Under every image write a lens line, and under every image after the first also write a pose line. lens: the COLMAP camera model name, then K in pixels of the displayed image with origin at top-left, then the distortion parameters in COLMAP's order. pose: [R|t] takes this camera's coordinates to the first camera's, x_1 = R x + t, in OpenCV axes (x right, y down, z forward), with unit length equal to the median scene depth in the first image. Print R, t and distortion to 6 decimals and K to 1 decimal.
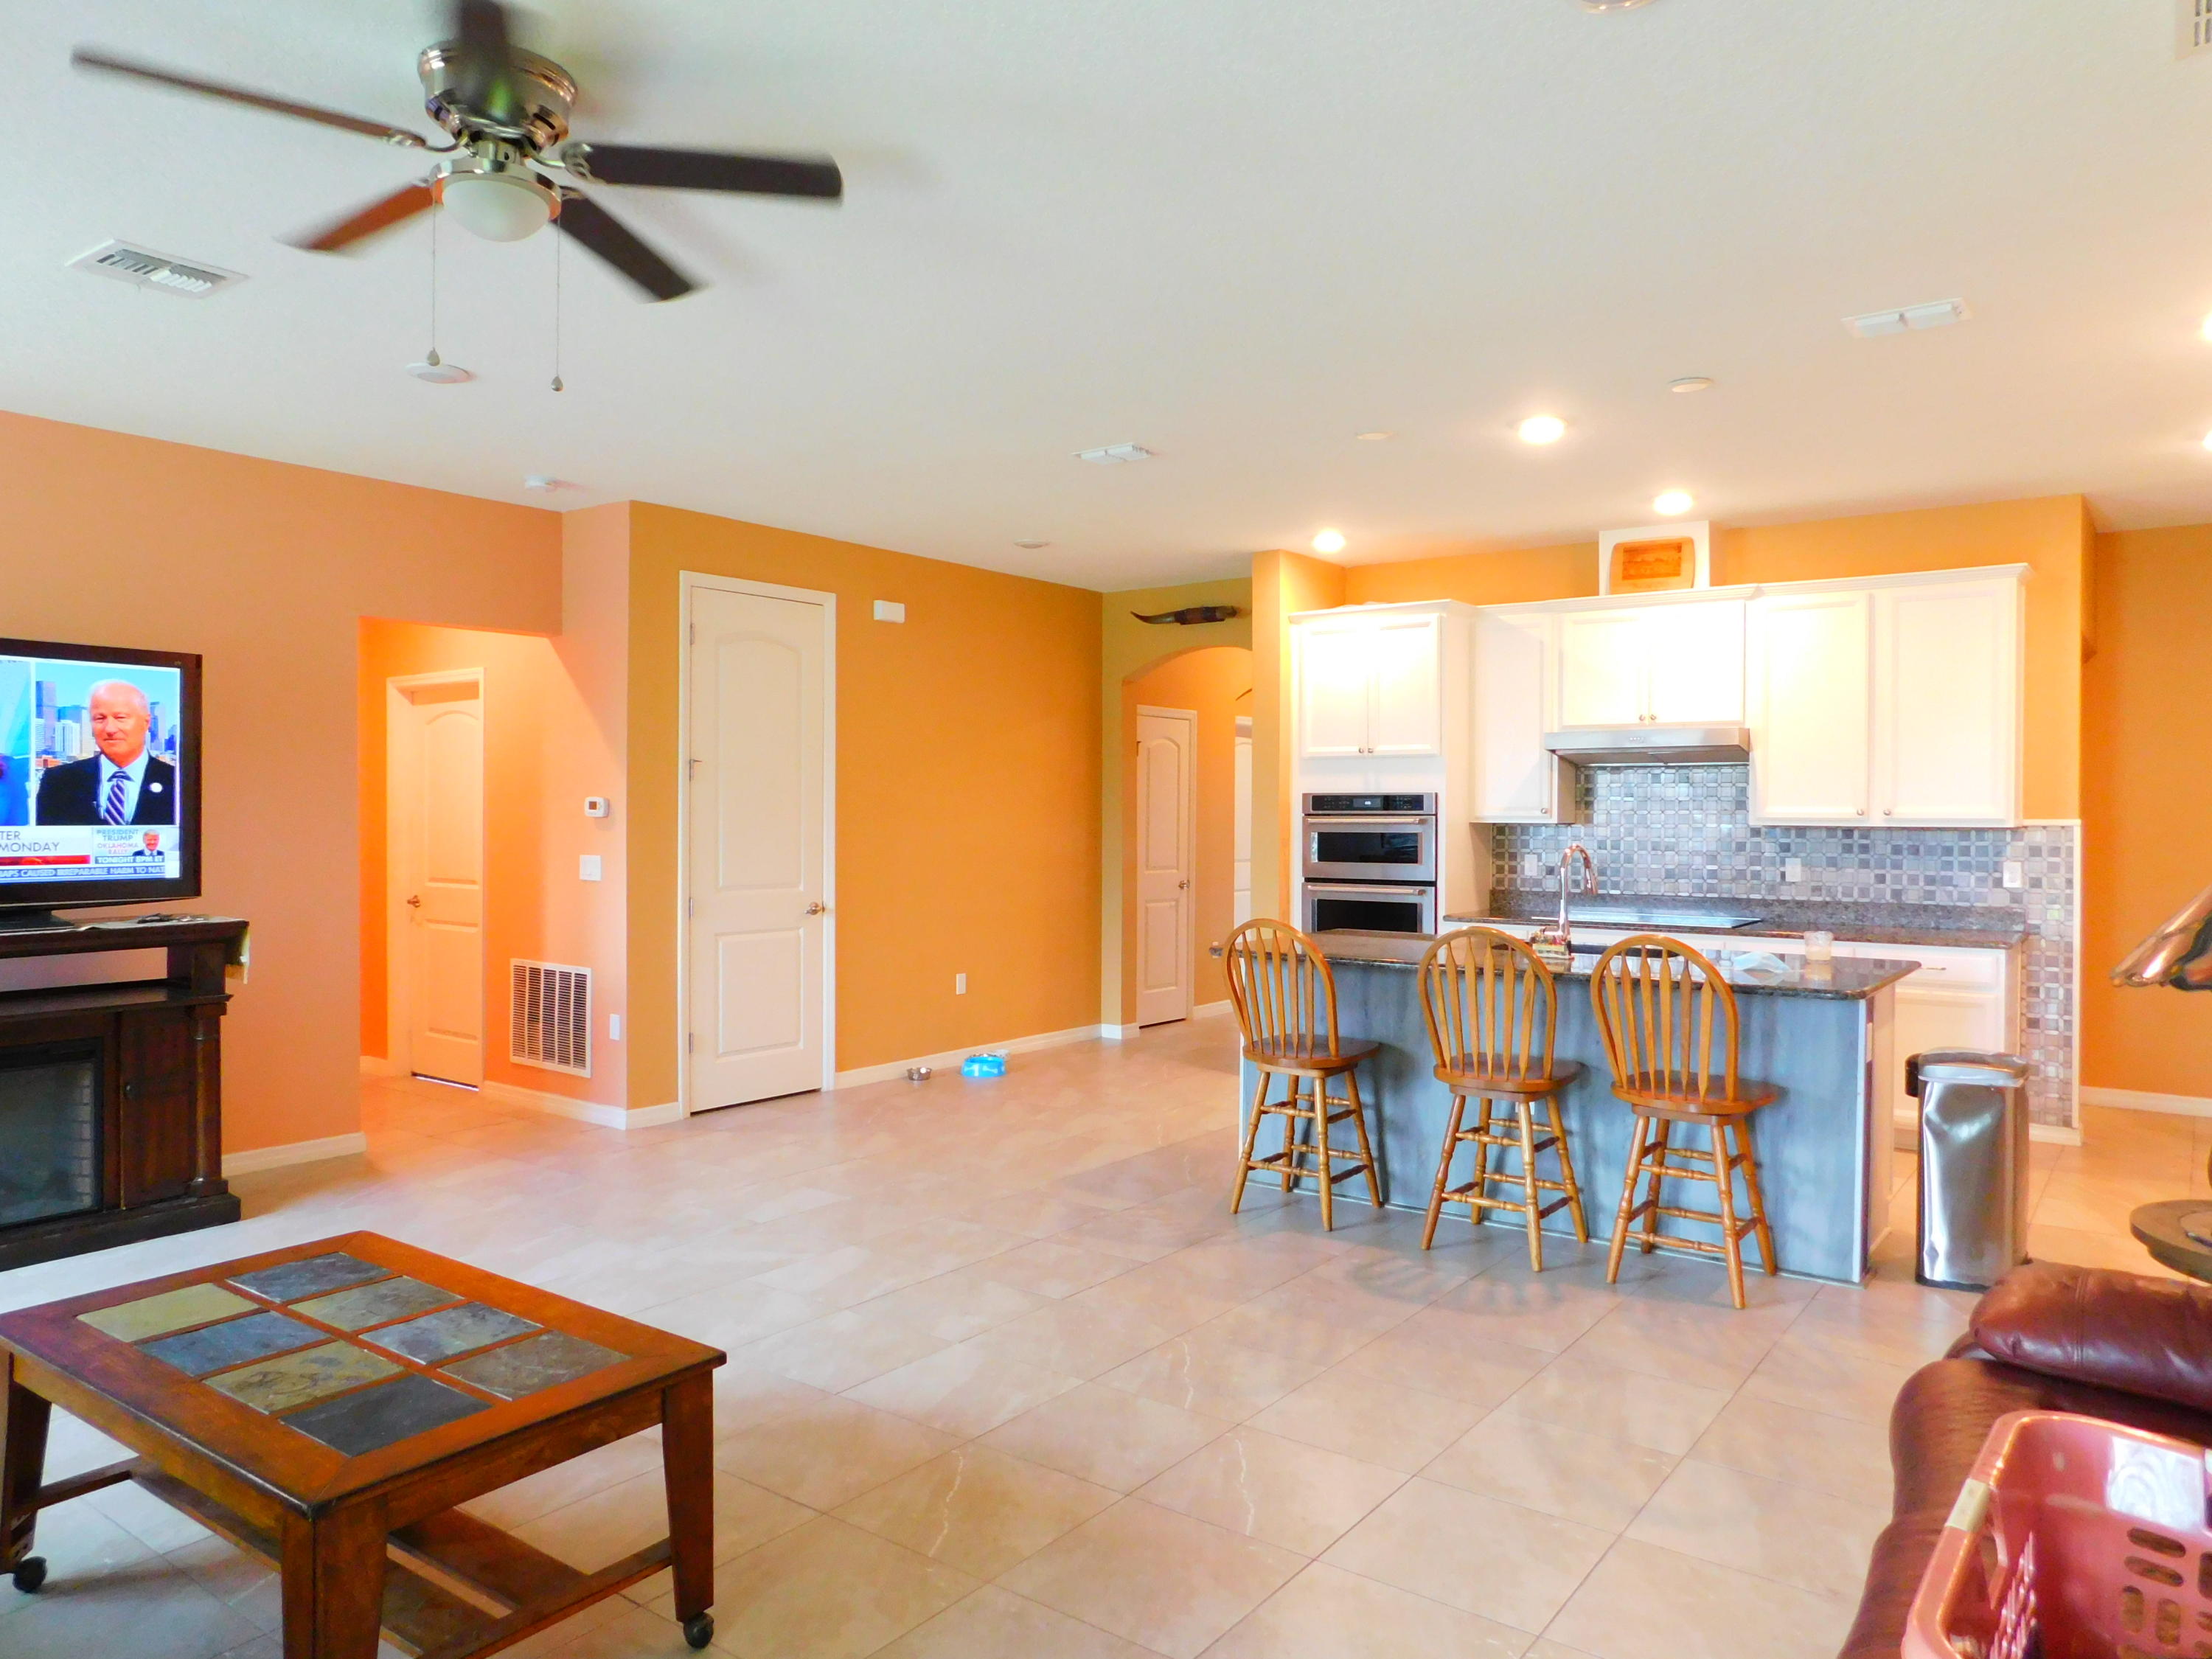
lens RADIAL K [[1485.4, 0, 1111.1], [0, 1485.4, 822.9], [0, 0, 1]] dist [-0.059441, 0.056272]
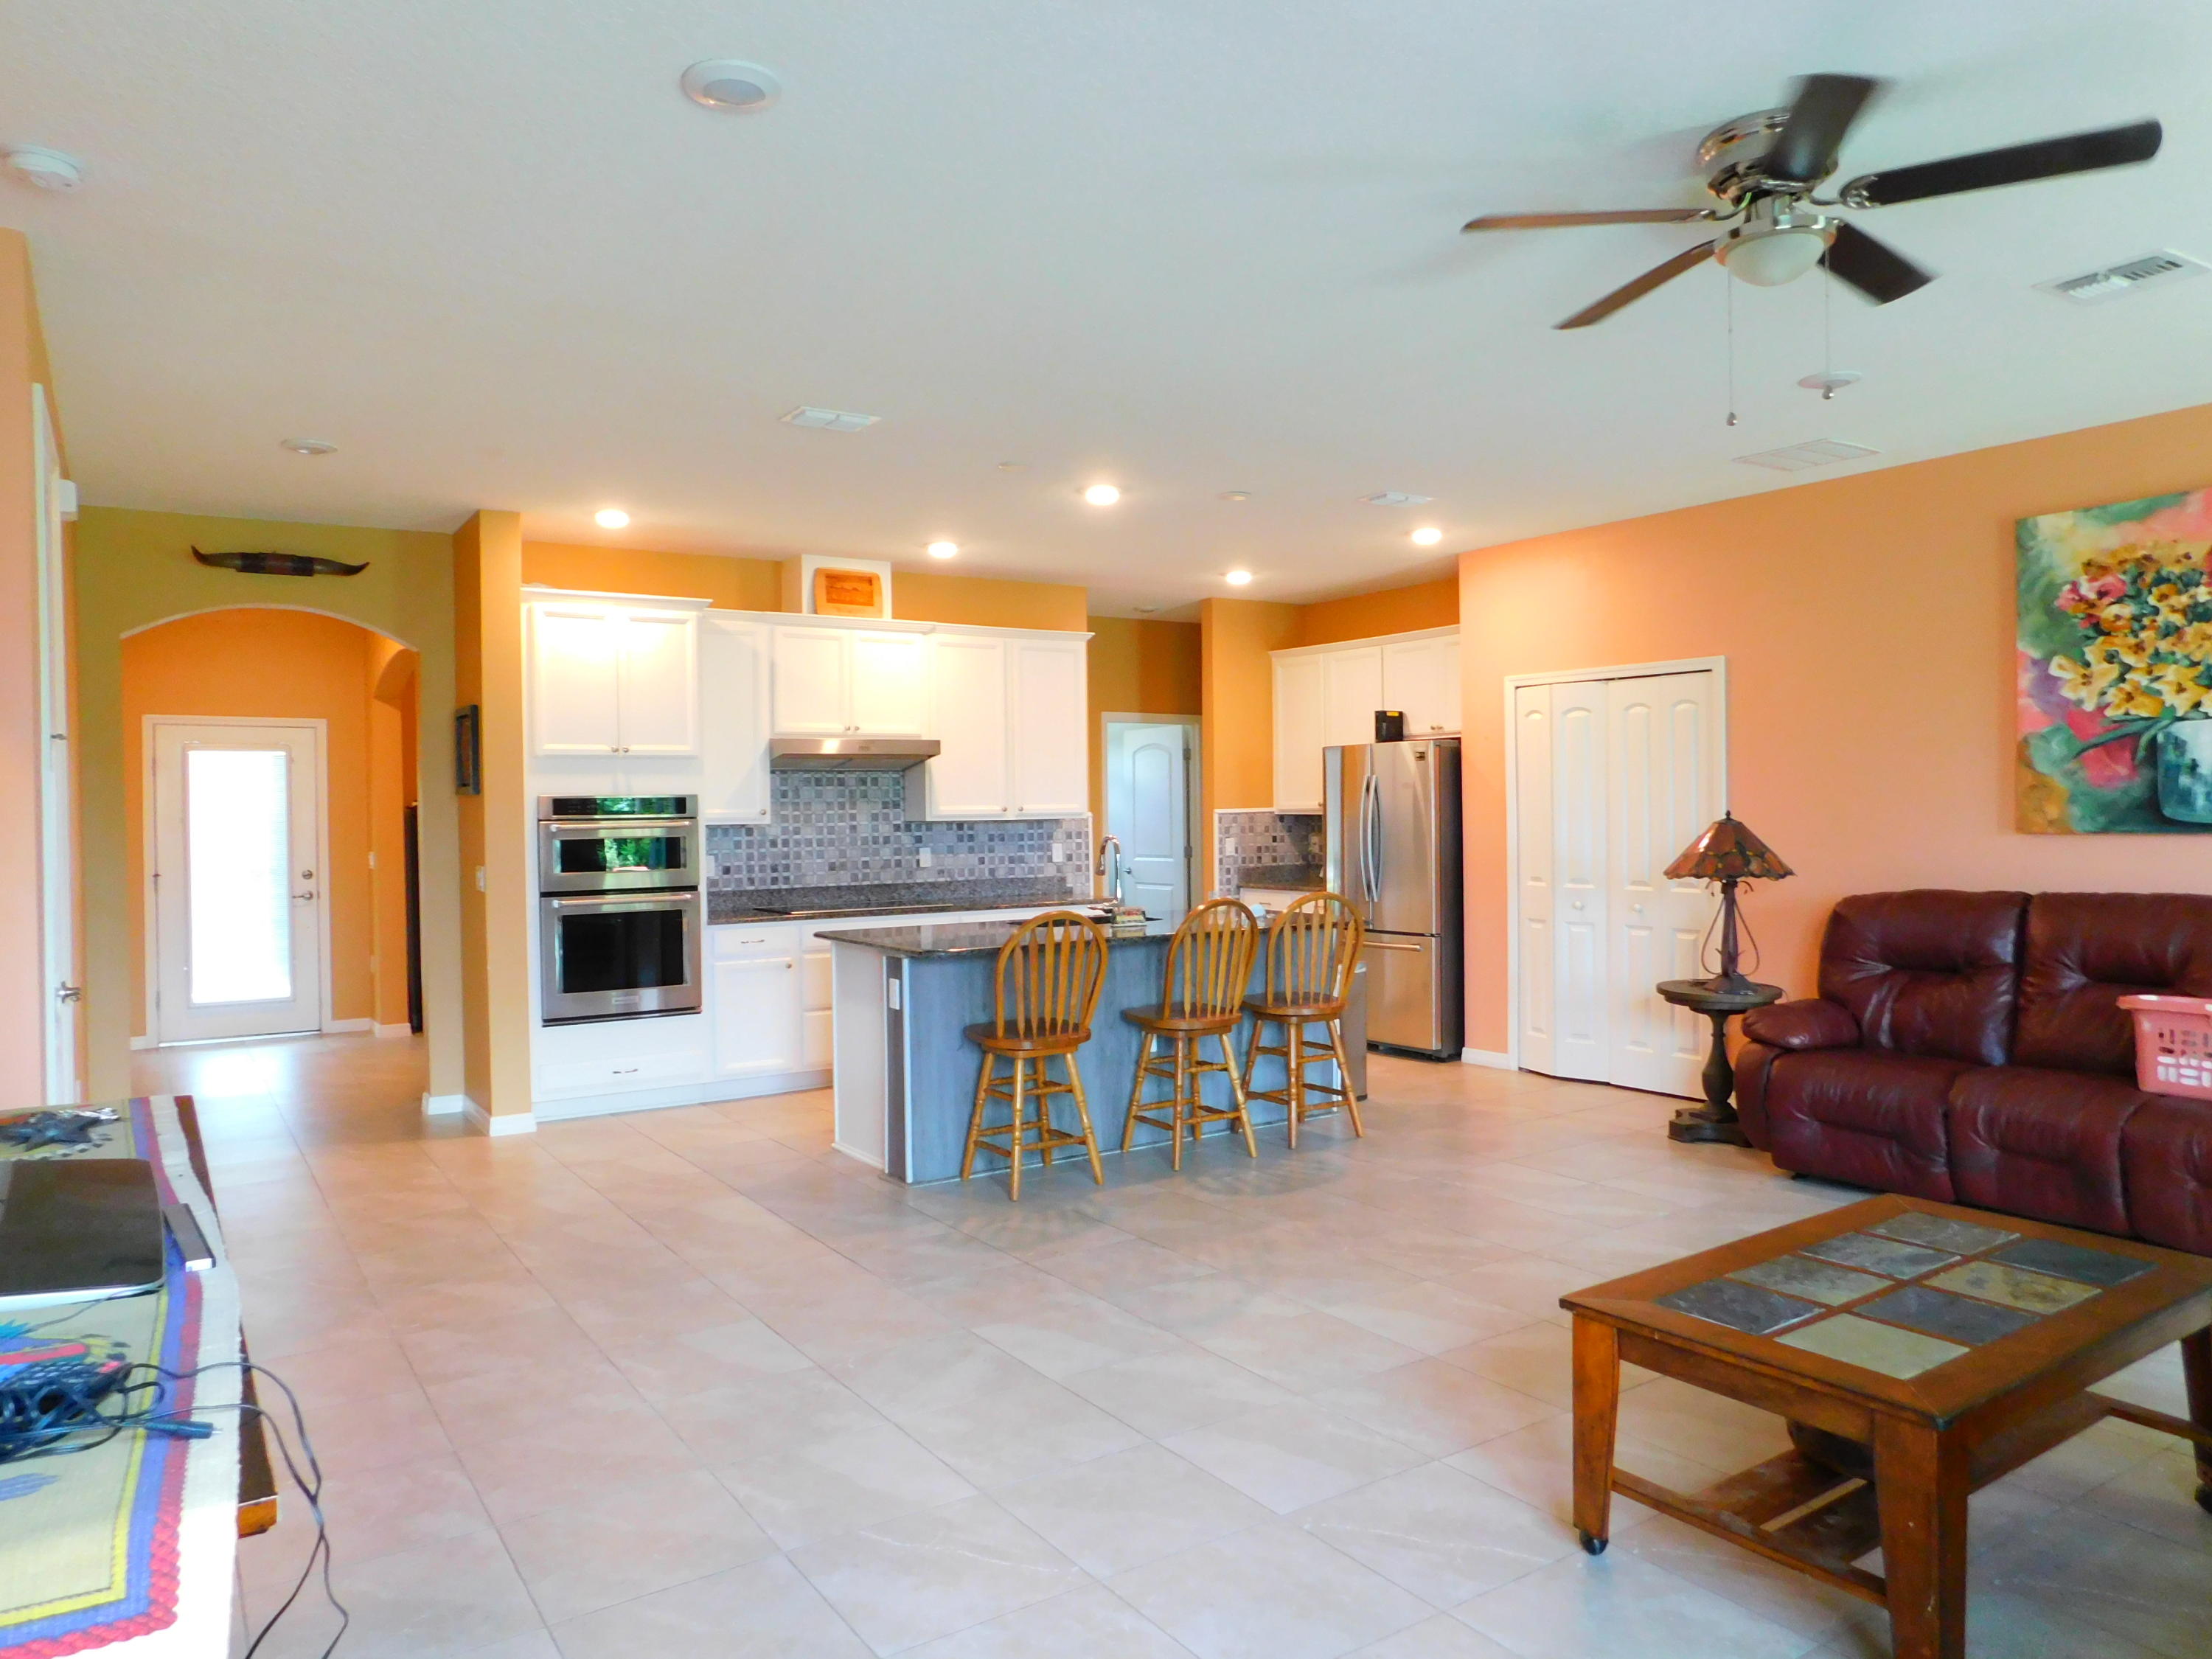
lens RADIAL K [[1485.4, 0, 1111.1], [0, 1485.4, 822.9], [0, 0, 1]] dist [-0.059441, 0.056272]
pose [[0.335799, -0.018276, 0.941756, -0.669168], [0.022806, 0.999676, 0.011268, -0.007365], [-0.941657, 0.017694, 0.336107, 0.454274]]
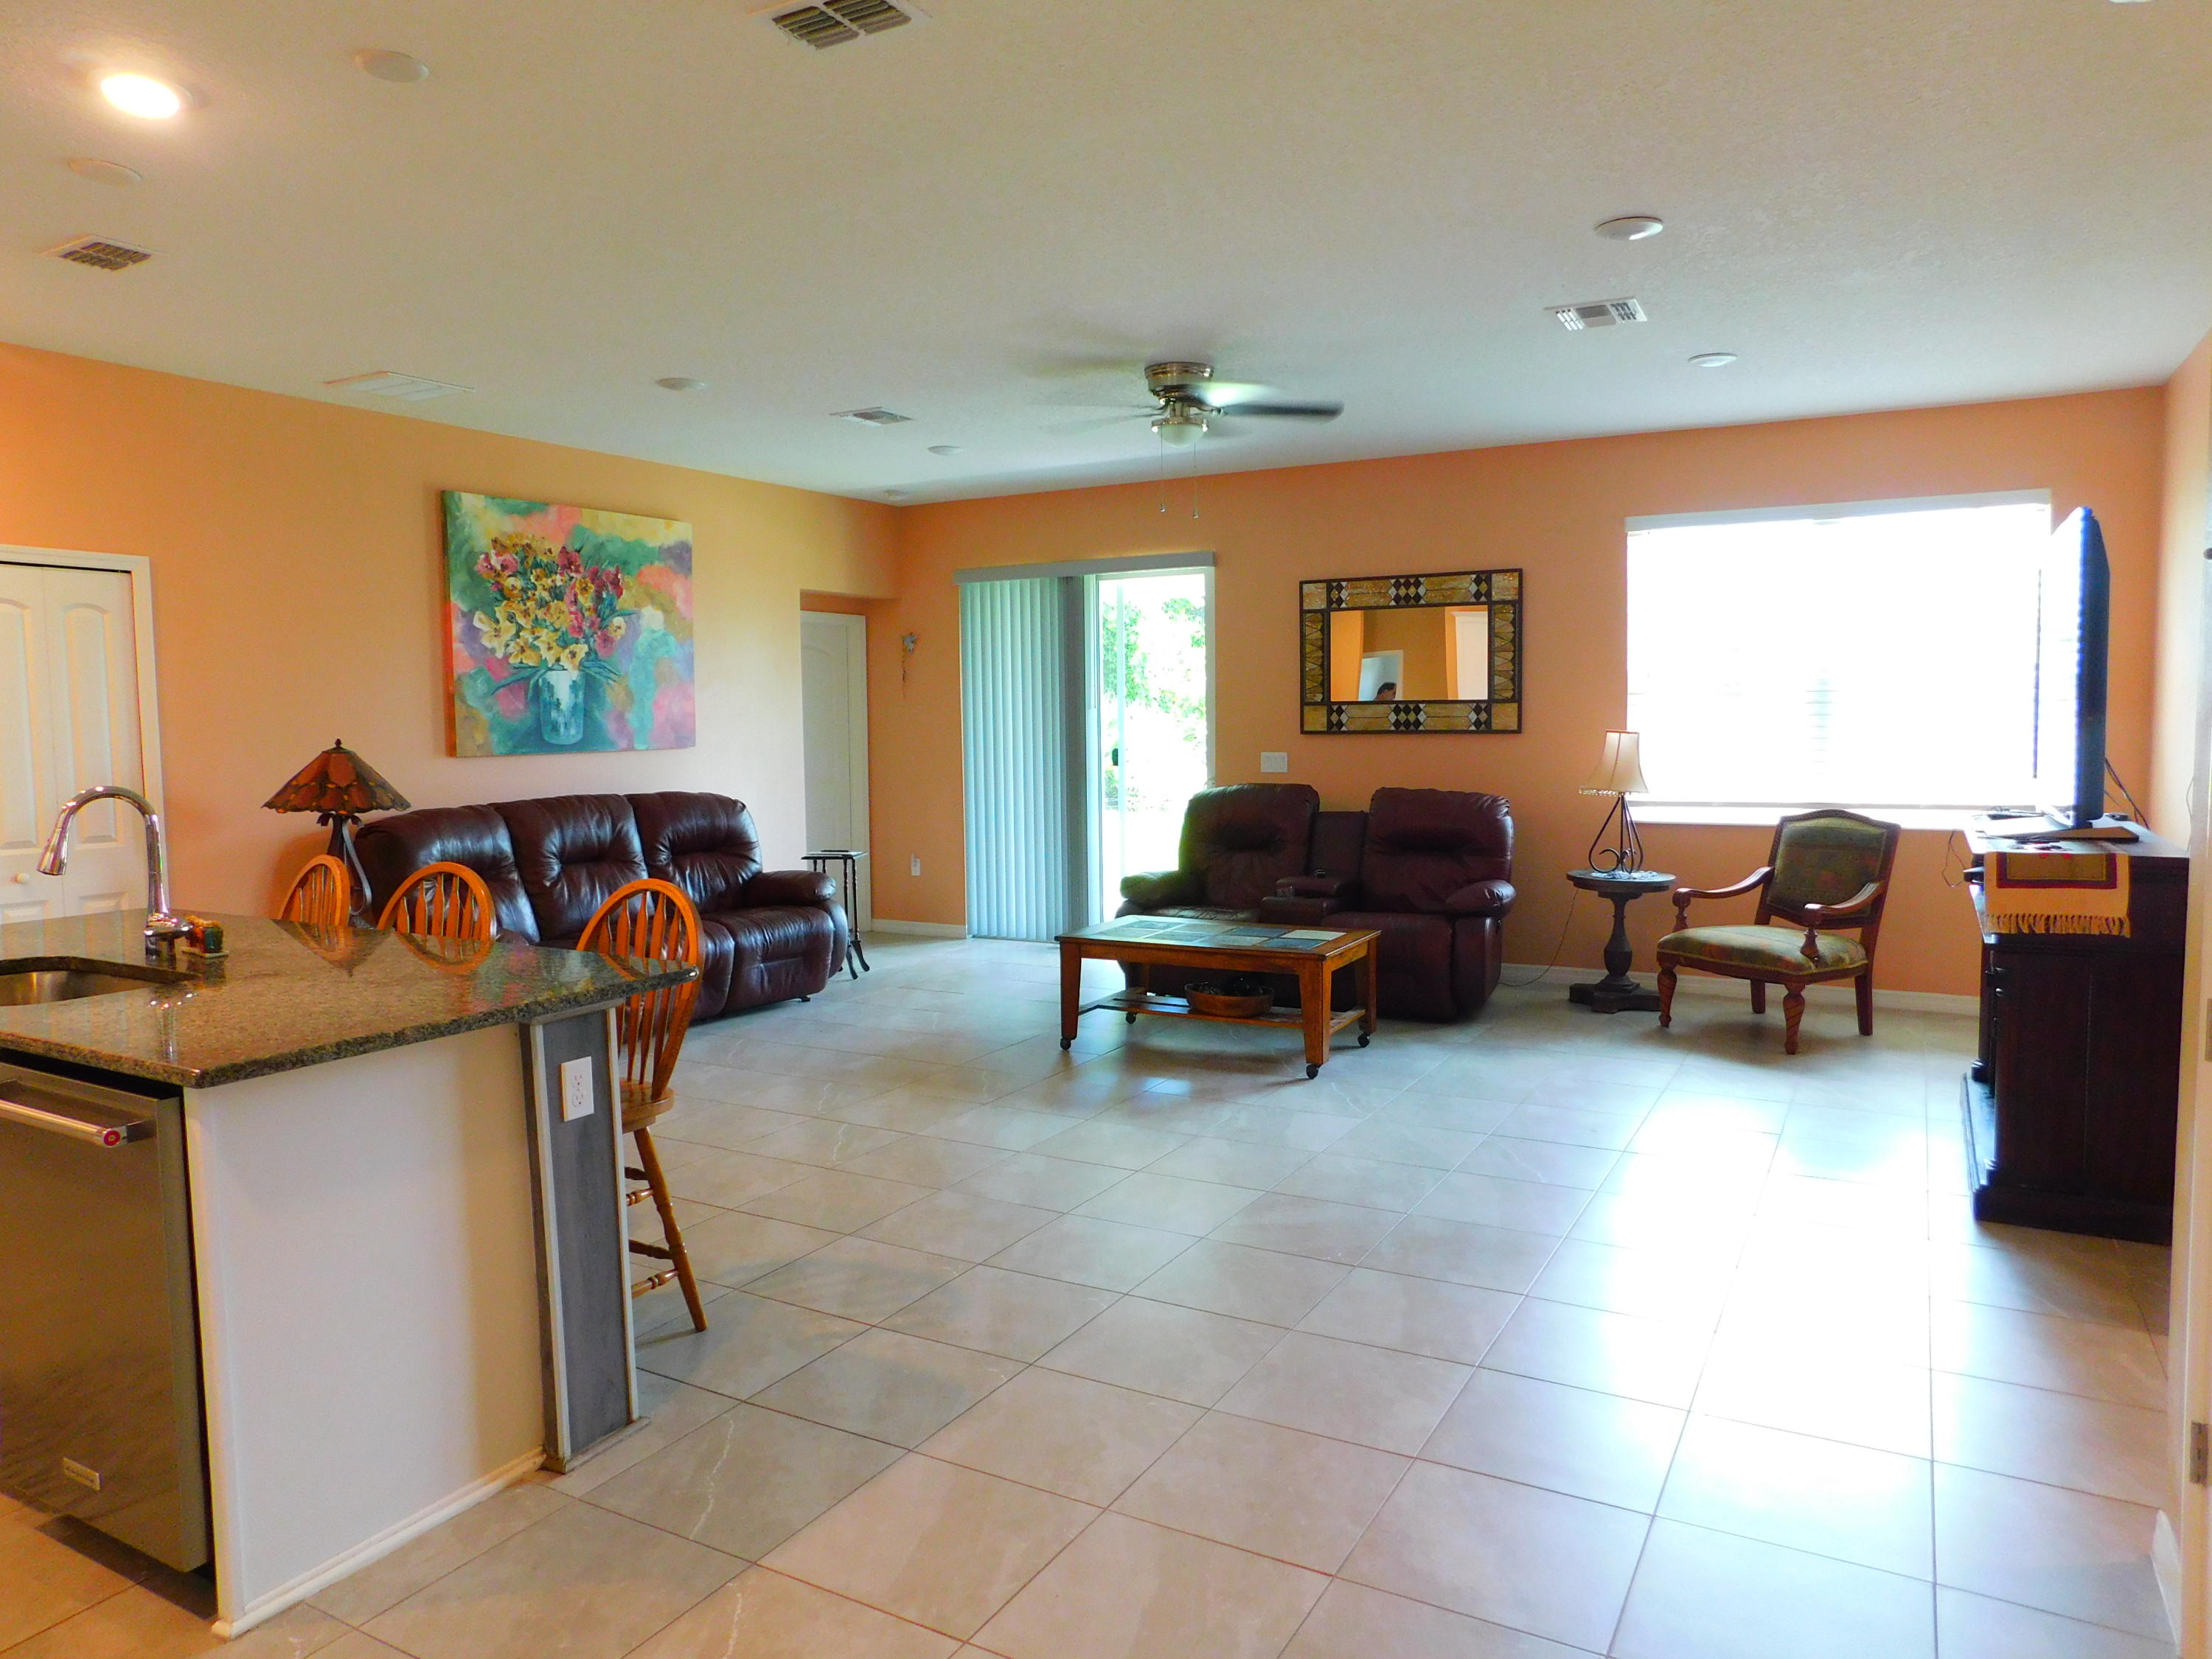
lens RADIAL K [[1459.5, 0, 1112.6], [0, 1459.5, 826.3], [0, 0, 1]] dist [-0.072878, 0.061702]
pose [[-0.991905, 0.018484, -0.125626, -0.018726], [0.007779, 0.996336, 0.085176, -0.013173], [0.126740, 0.083509, -0.988414, 1.281486]]
